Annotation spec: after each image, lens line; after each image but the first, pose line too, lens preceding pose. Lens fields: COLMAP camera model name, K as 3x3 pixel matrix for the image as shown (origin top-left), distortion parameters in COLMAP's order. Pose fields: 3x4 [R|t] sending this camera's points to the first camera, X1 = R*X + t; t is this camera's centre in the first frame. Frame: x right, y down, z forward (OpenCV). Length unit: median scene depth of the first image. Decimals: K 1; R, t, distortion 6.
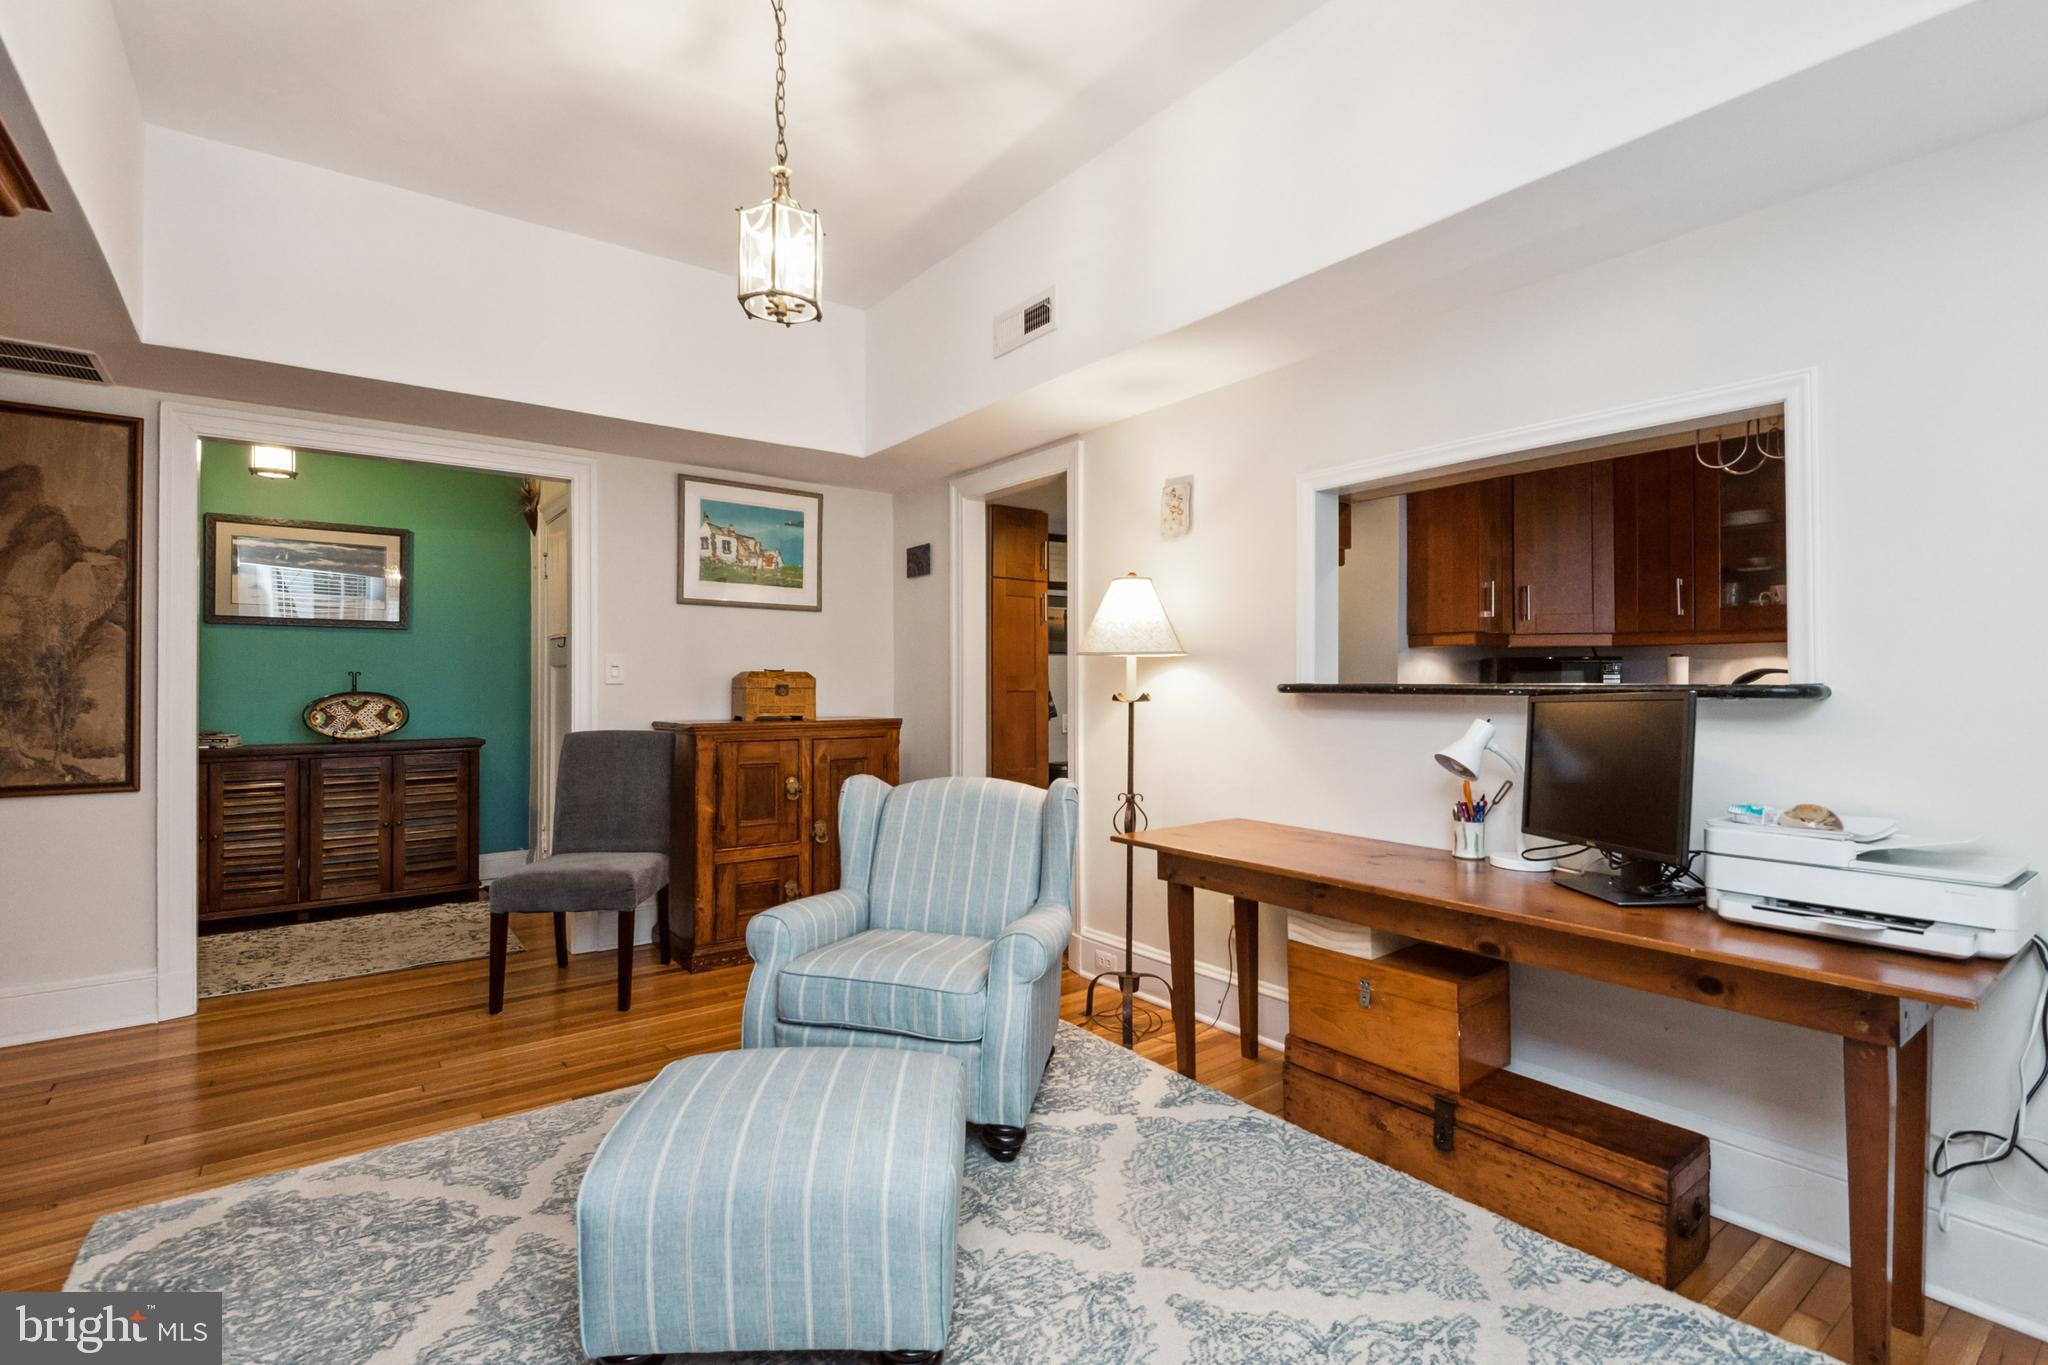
lens RADIAL K [[958.3, 0, 1018.1], [0, 958.3, 684.1], [0, 0, 1]] dist [-0.003671, -0.000401]
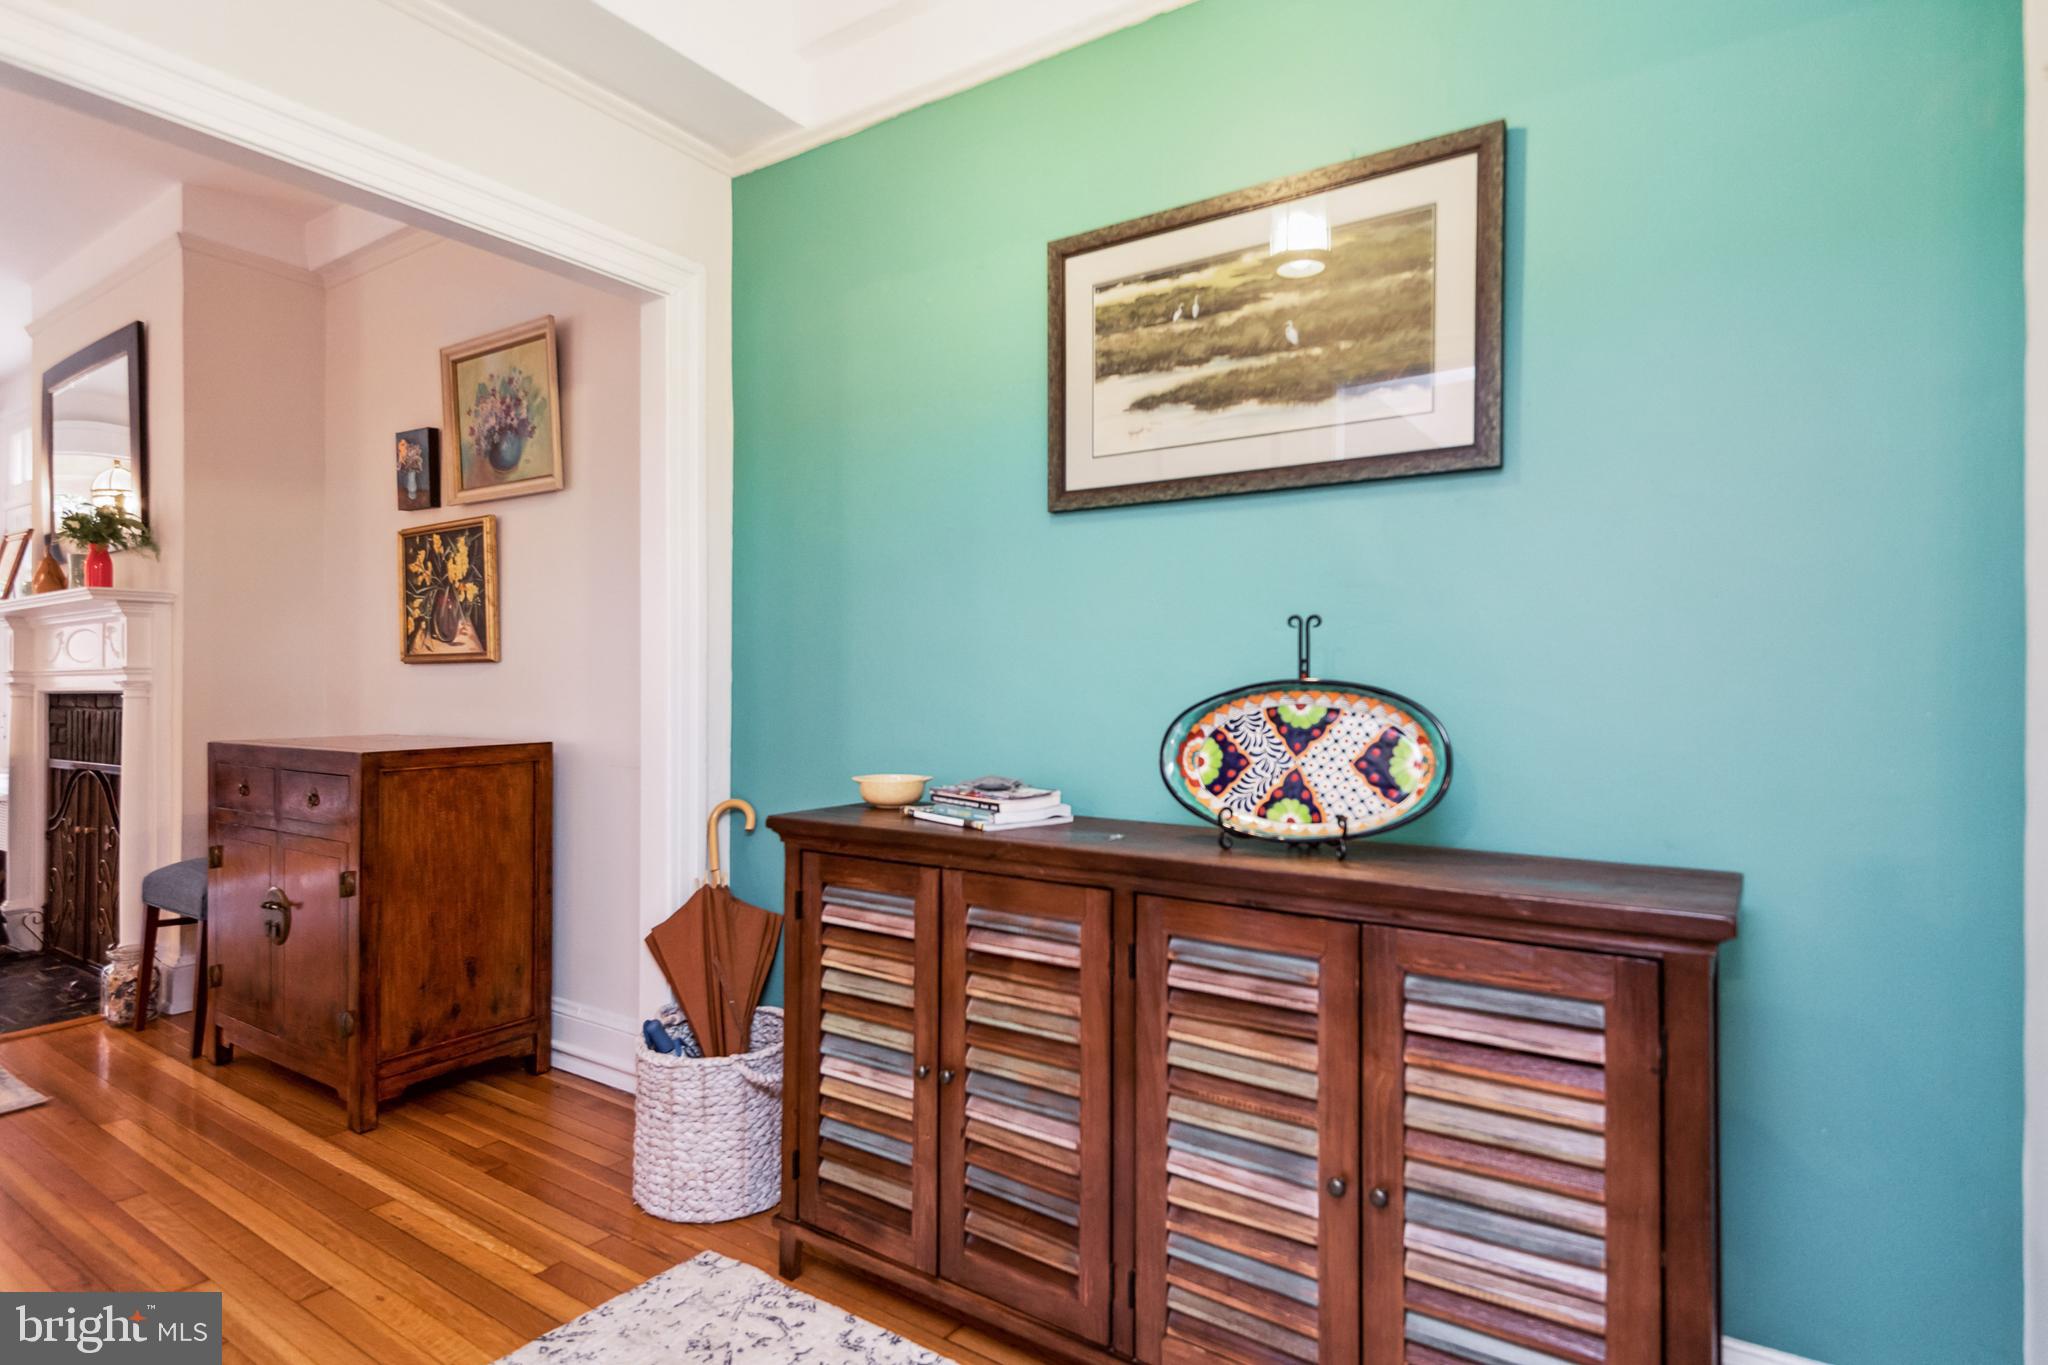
lens RADIAL K [[1090.5, 0, 1021.1], [0, 1090.5, 679.5], [0, 0, 1]] dist [0.005574, 0.000401]
pose [[0.310863, -0.001966, -0.950453, -0.393217], [0.002332, 0.999996, -0.001306, 0.007982], [0.950452, -0.001810, 0.310867, 0.809597]]
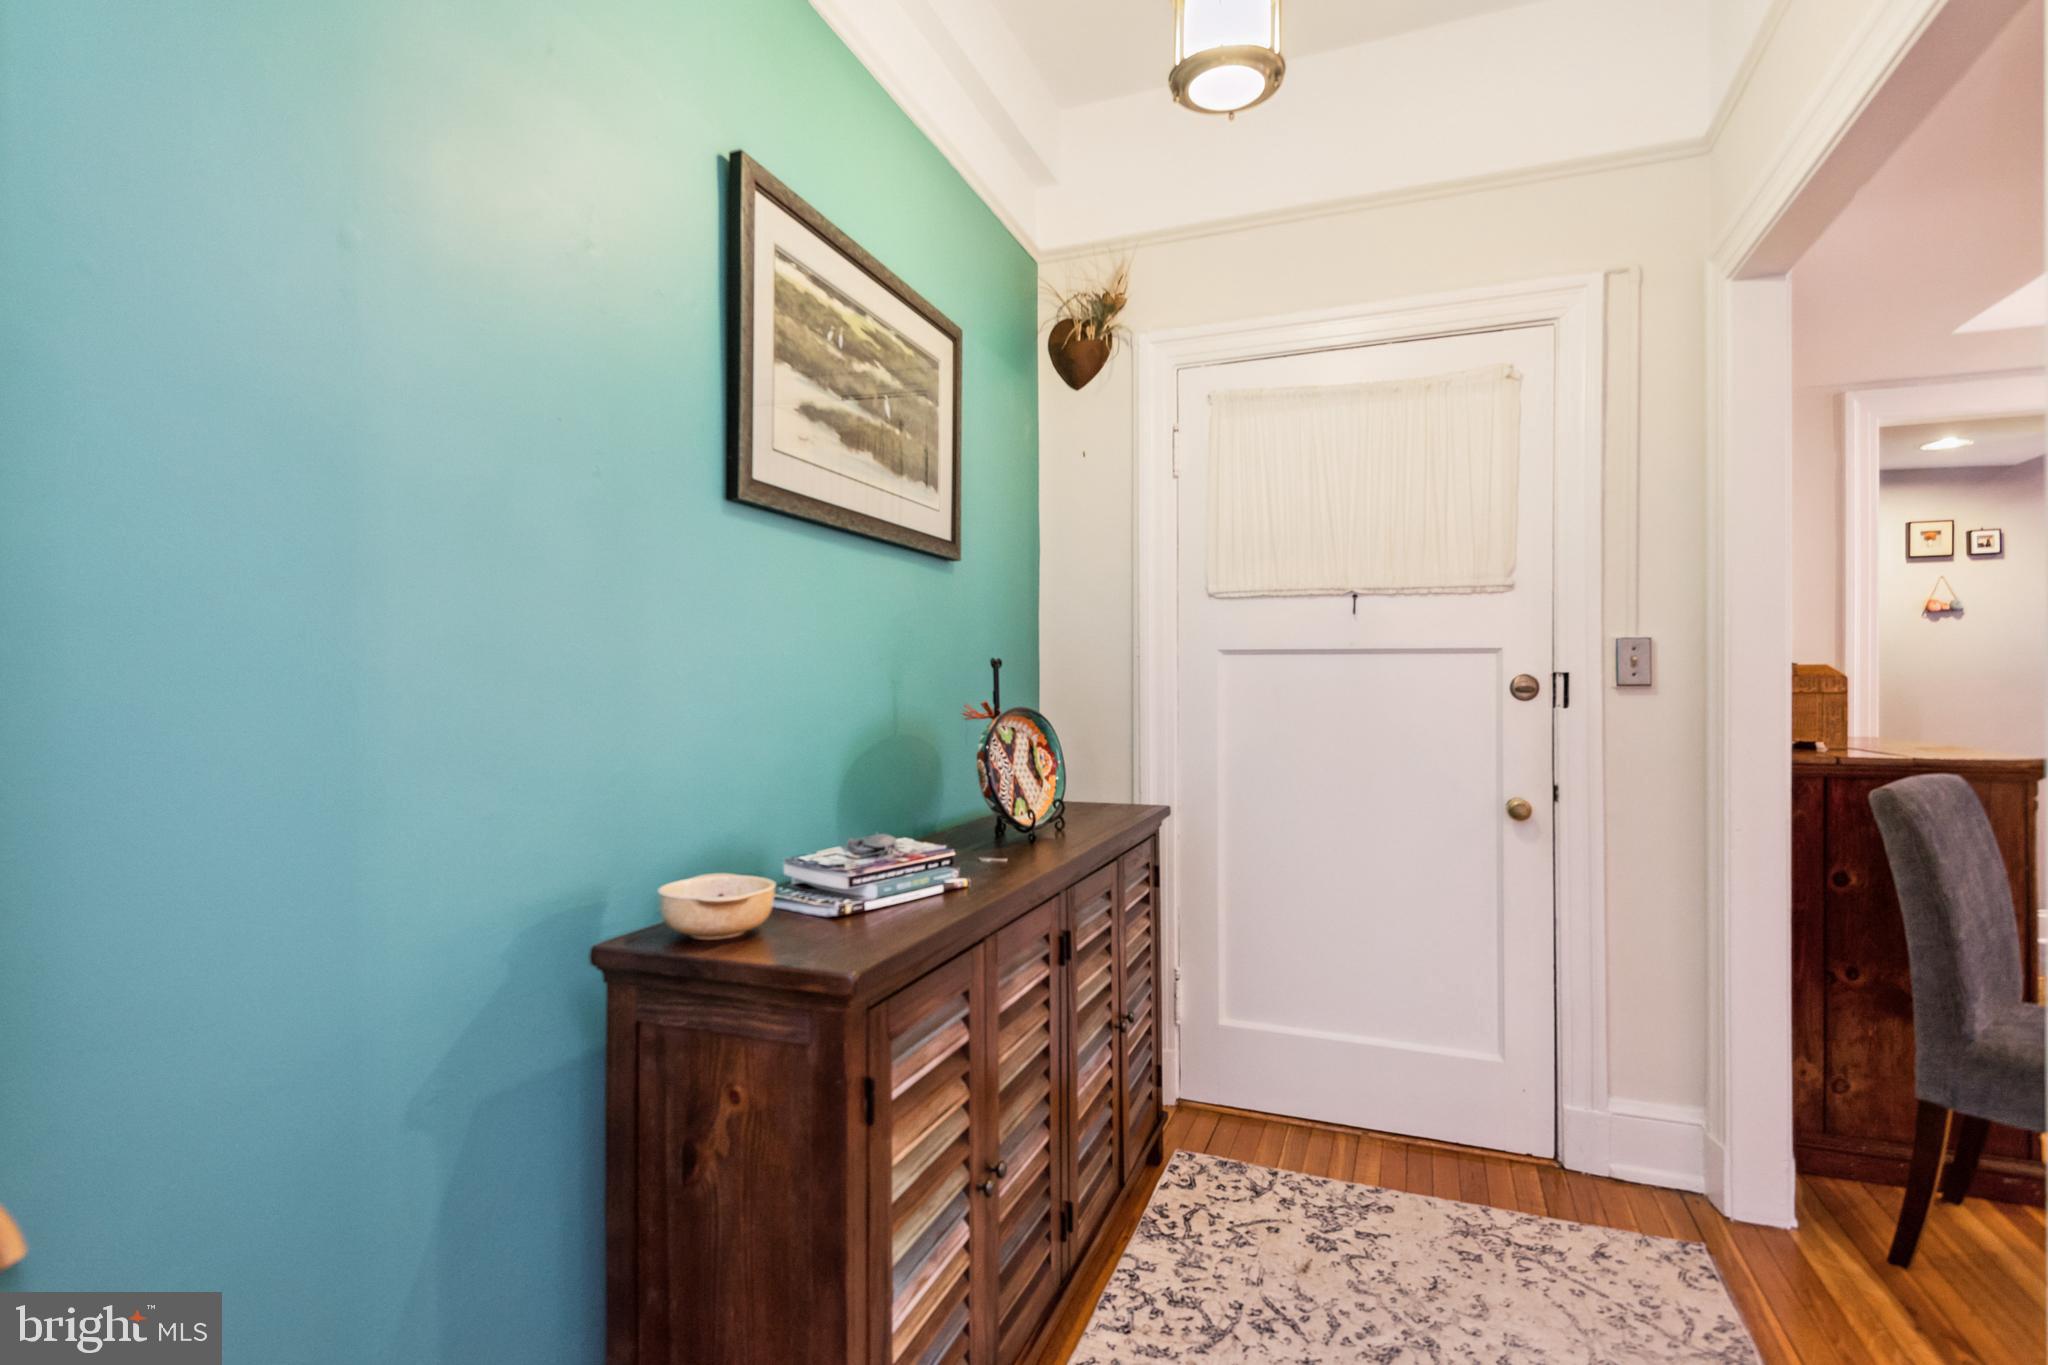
lens RADIAL K [[1011.2, 0, 1024.7], [0, 1011.2, 680.7], [0, 0, 1]] dist [-0.000738, -0.000095]
pose [[0.842367, -0.001938, 0.538901, -0.916149], [0.001122, 0.999998, 0.001843, -0.004320], [-0.538903, -0.000948, 0.842367, 0.639790]]
